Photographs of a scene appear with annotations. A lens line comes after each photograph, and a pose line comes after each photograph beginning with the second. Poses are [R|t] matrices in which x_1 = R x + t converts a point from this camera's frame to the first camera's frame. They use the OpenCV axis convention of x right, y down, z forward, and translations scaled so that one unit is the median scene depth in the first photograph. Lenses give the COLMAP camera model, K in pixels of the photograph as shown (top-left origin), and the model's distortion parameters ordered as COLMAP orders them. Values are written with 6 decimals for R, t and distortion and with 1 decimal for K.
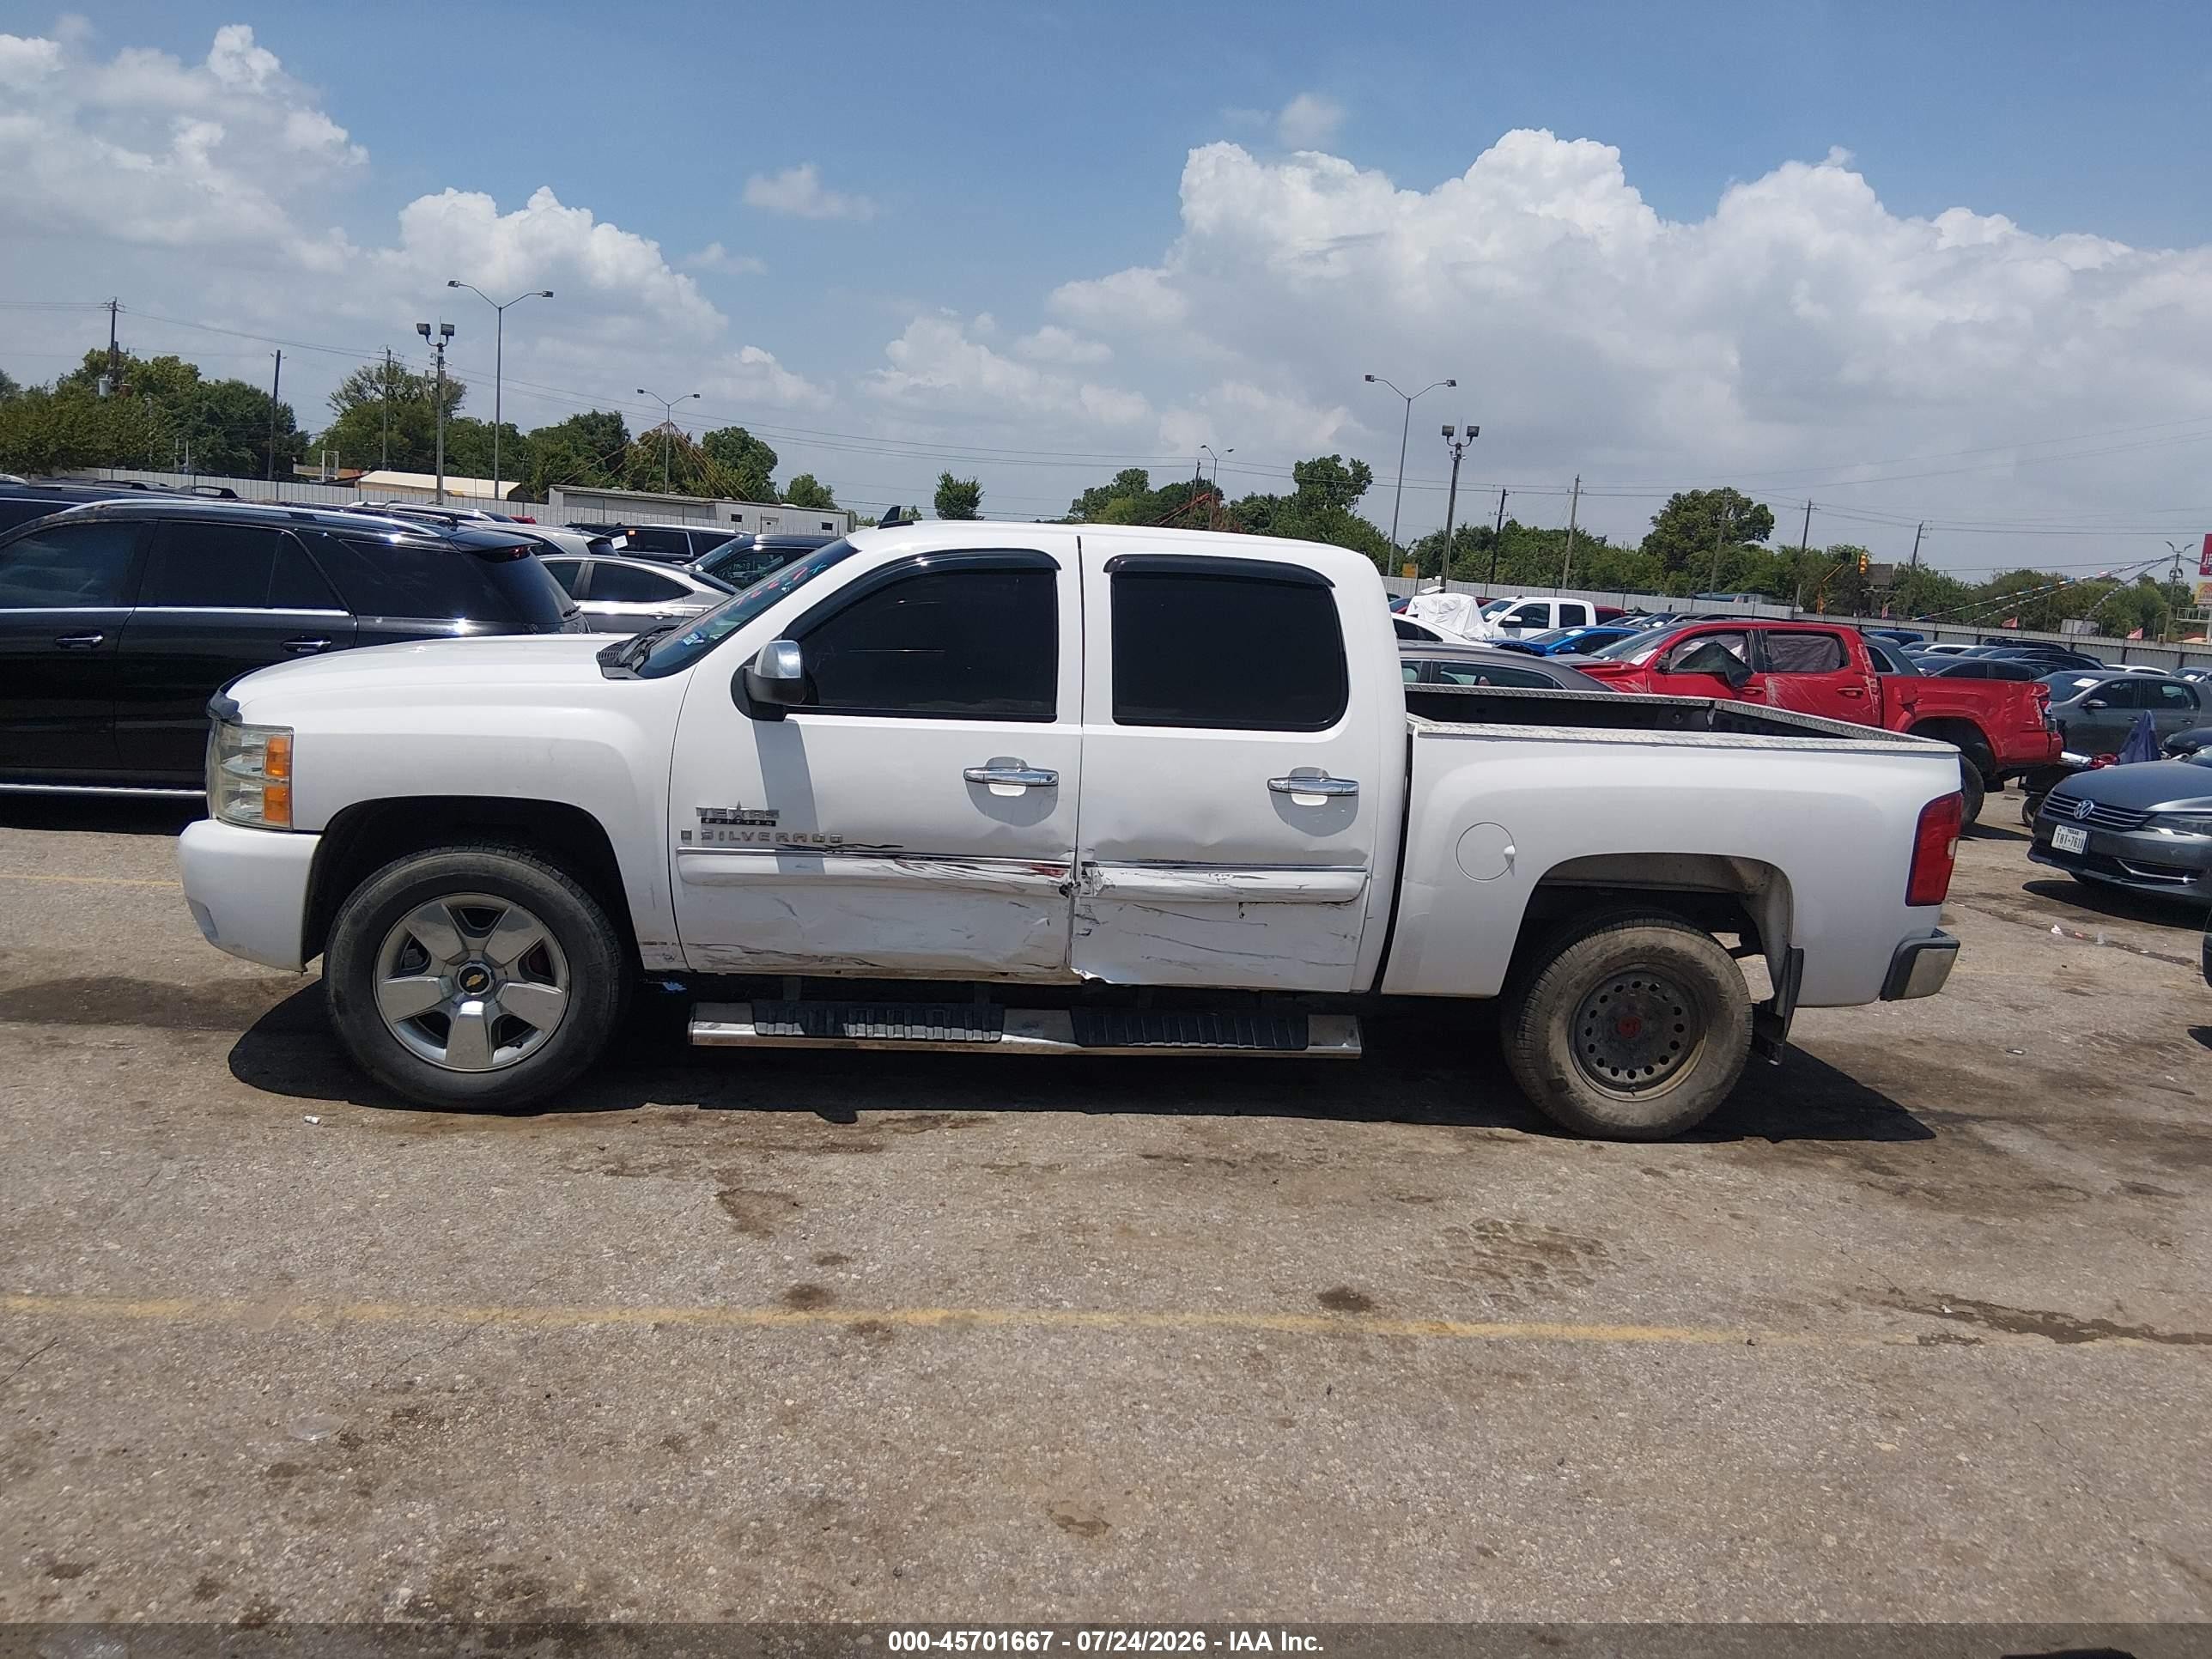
lens RADIAL K [[1669.8, 0, 1113.6], [0, 1669.8, 818.0], [0, 0, 1]] dist [0.108204, -0.194249]
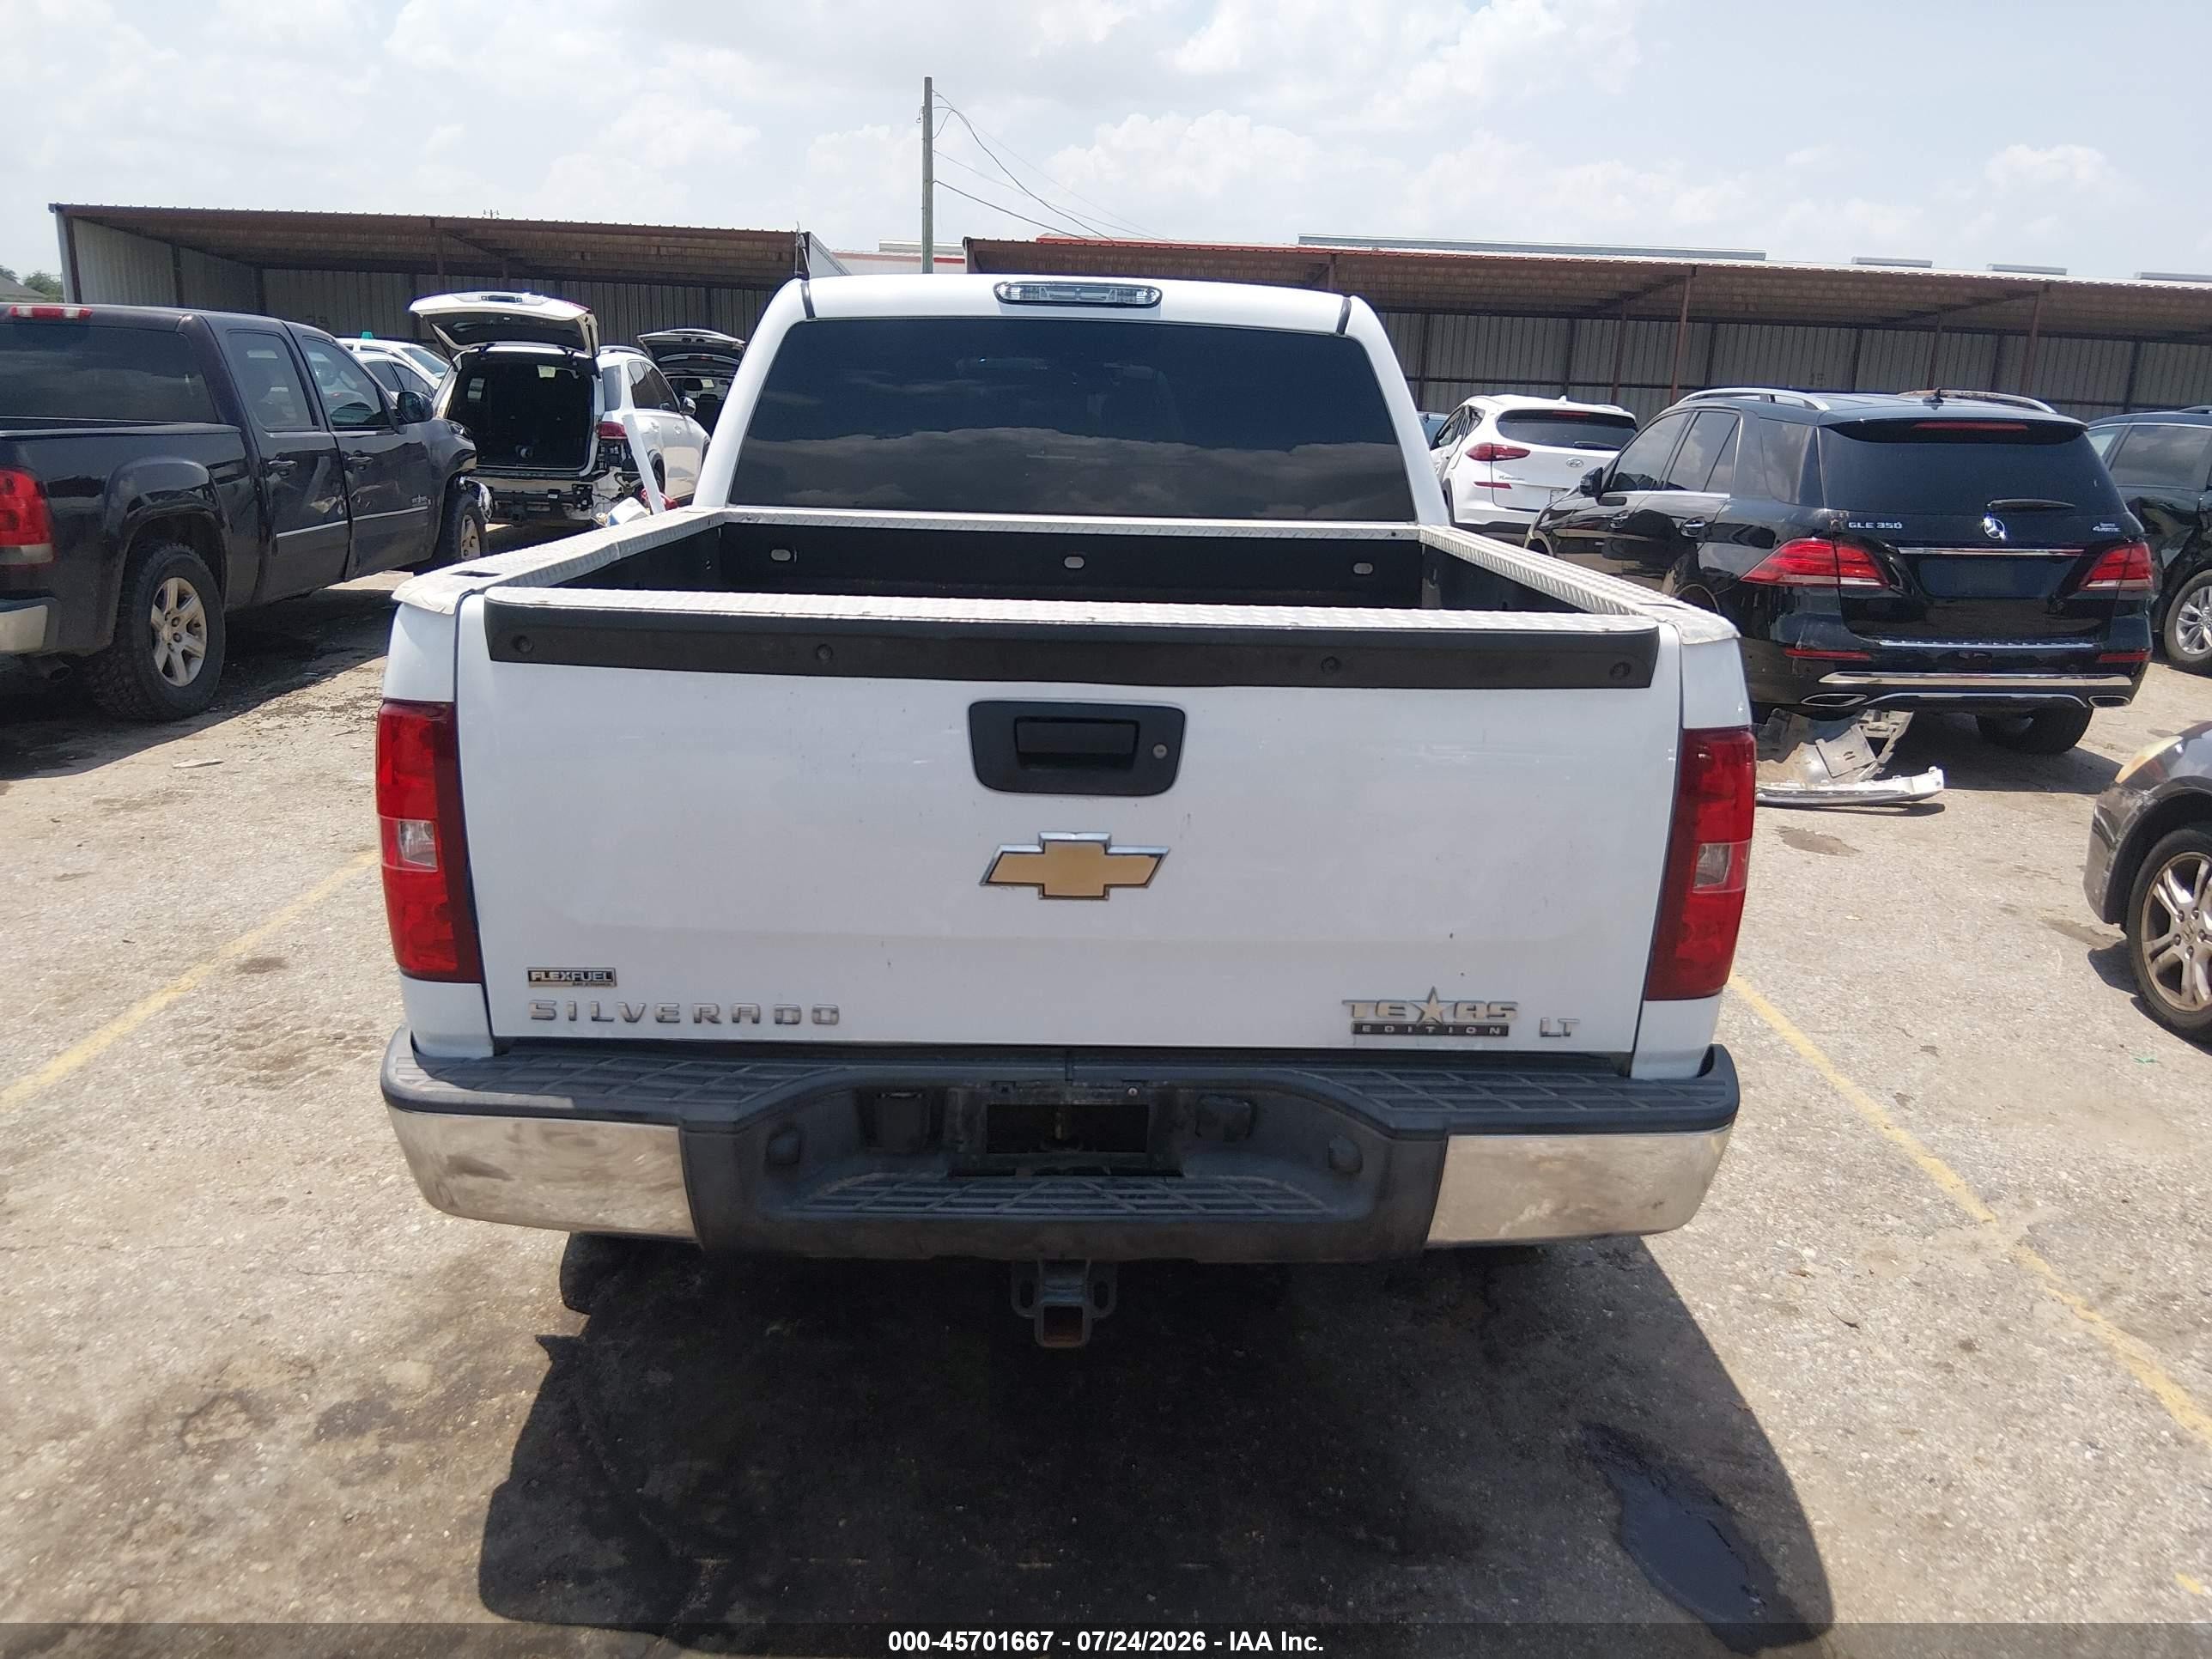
lens RADIAL K [[1689.1, 0, 1106.9], [0, 1689.1, 806.4], [0, 0, 1]] dist [0.059050, -0.109964]
pose [[-0.092375, 0.168672, -0.981334, 0.933826], [-0.193881, 0.963638, 0.183881, -0.103062], [0.976666, 0.207248, -0.056314, 1.267374]]
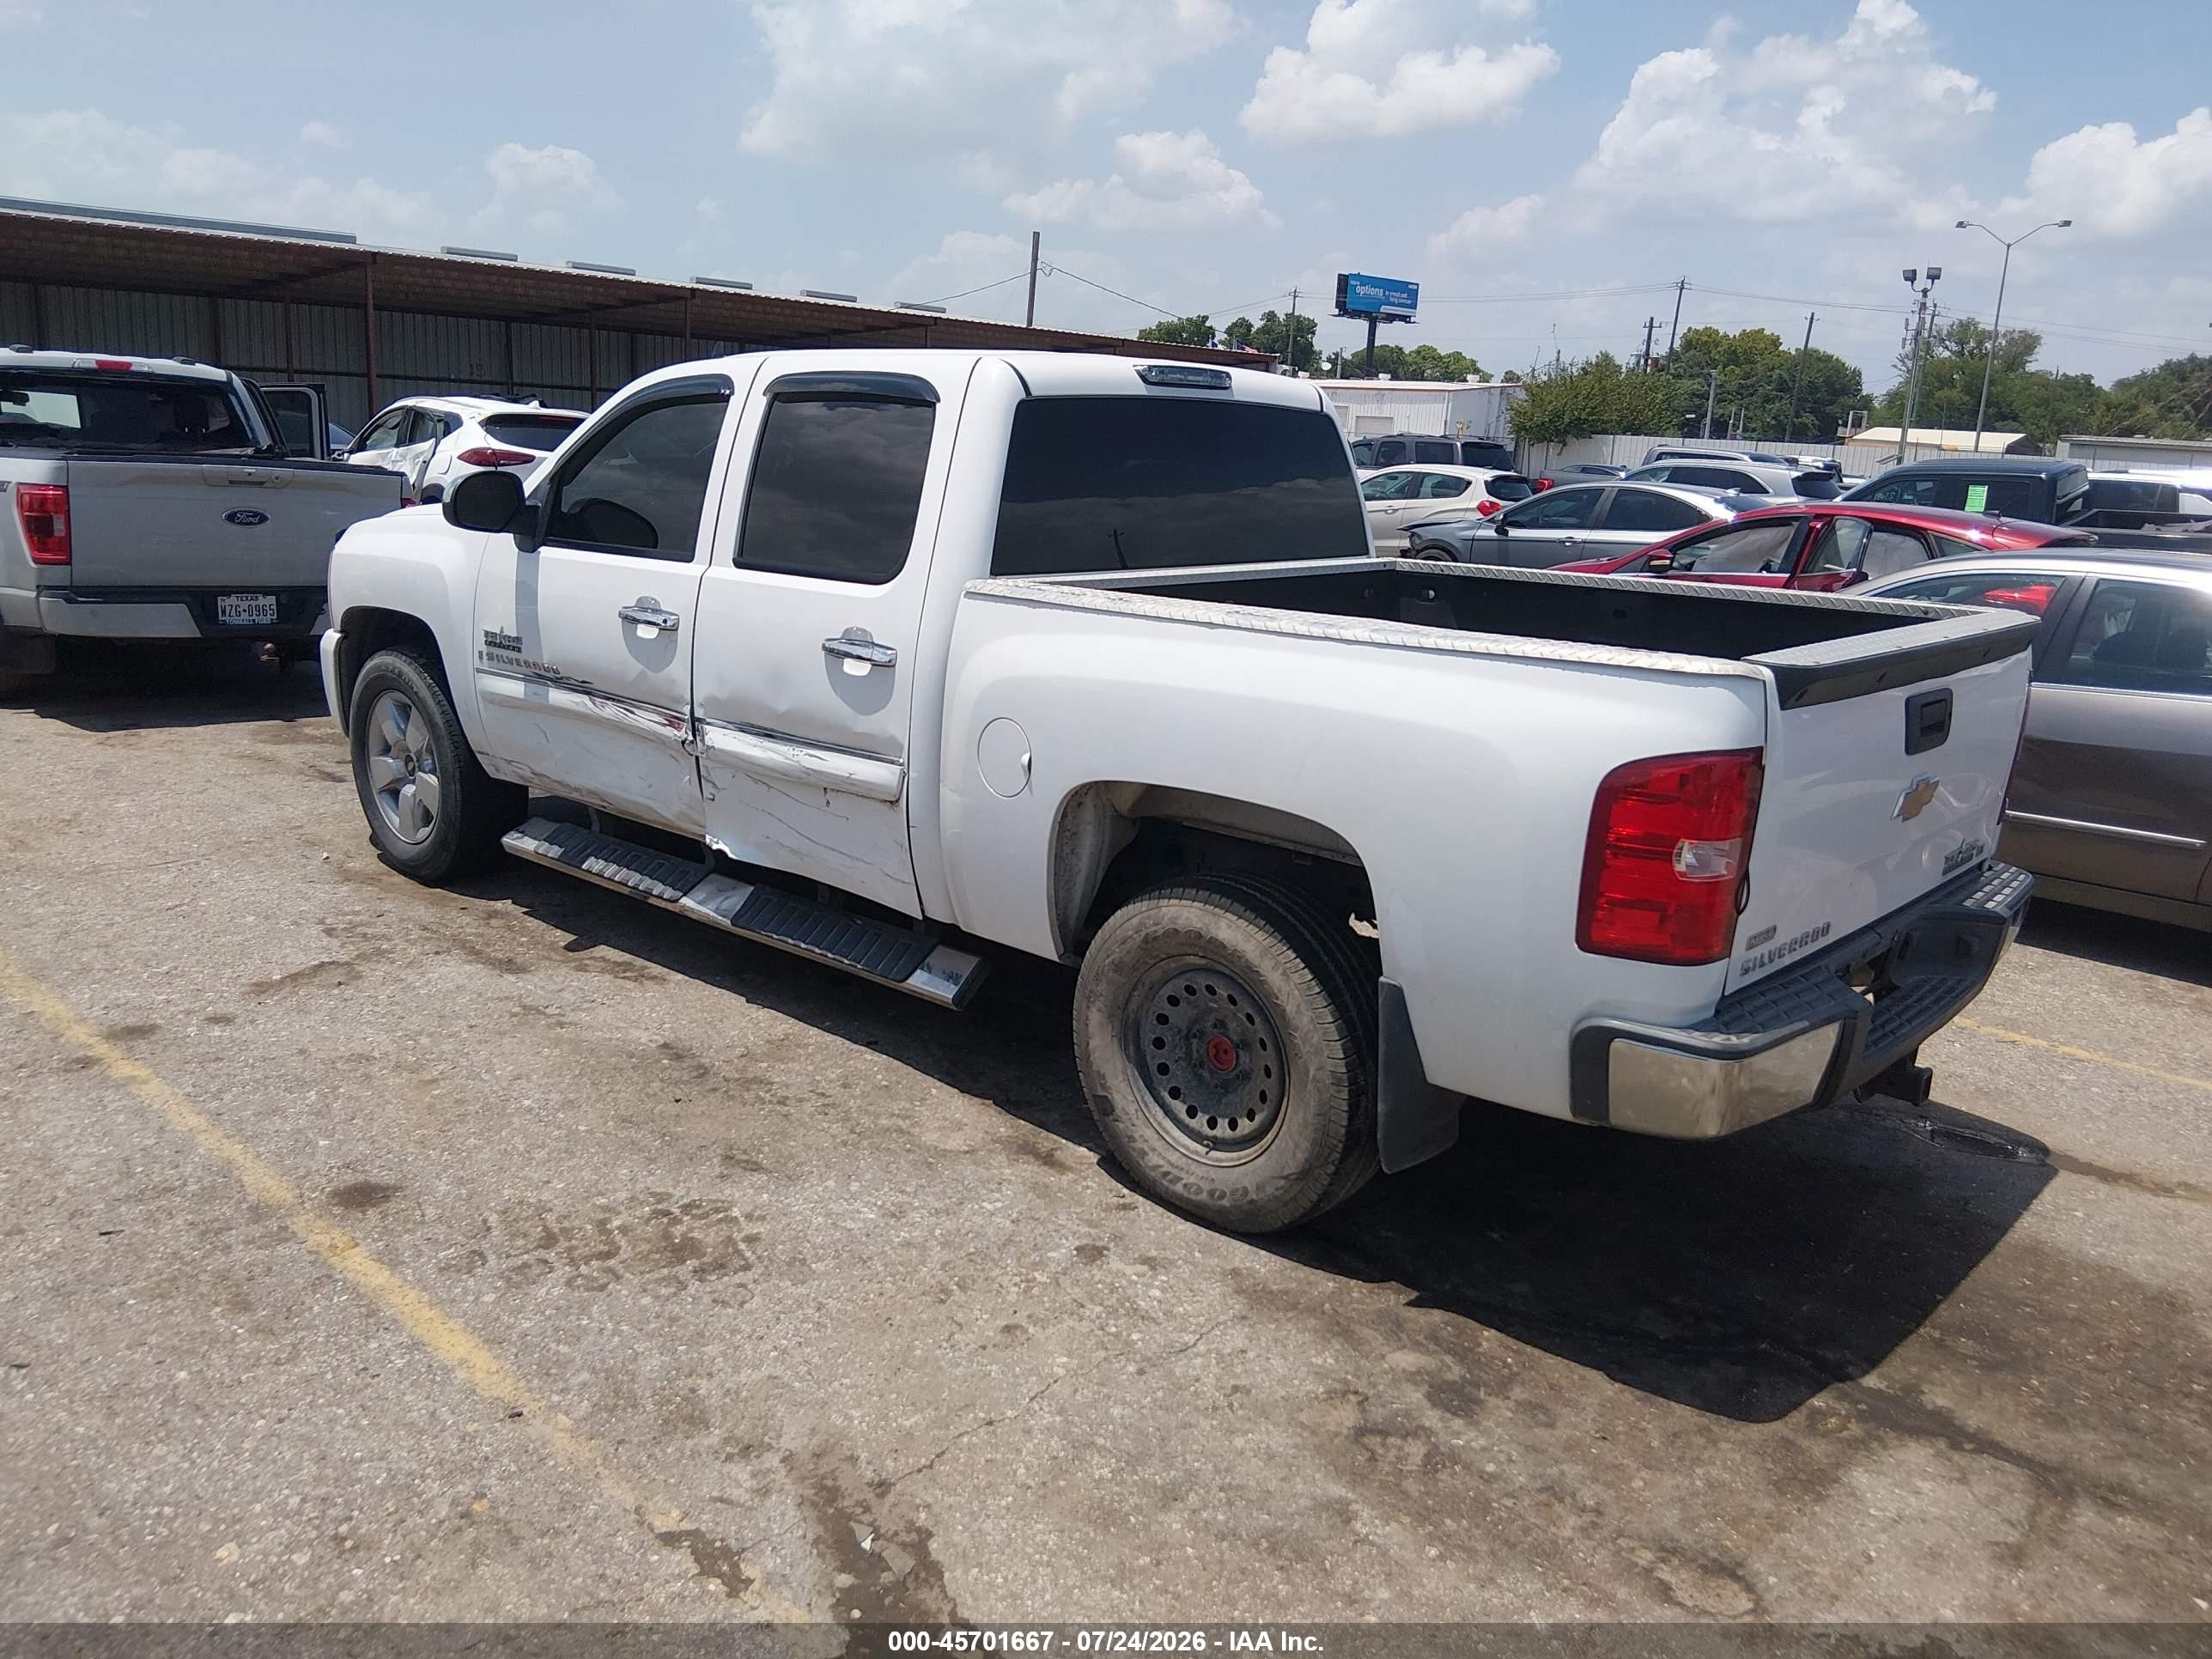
lens RADIAL K [[1669.8, 0, 1113.6], [0, 1669.8, 818.0], [0, 0, 1]] dist [0.108204, -0.194249]
pose [[0.651536, 0.131893, -0.747065, 0.814113], [-0.116887, 0.990464, 0.072925, -0.012793], [0.749559, 0.039809, 0.660739, 0.561367]]
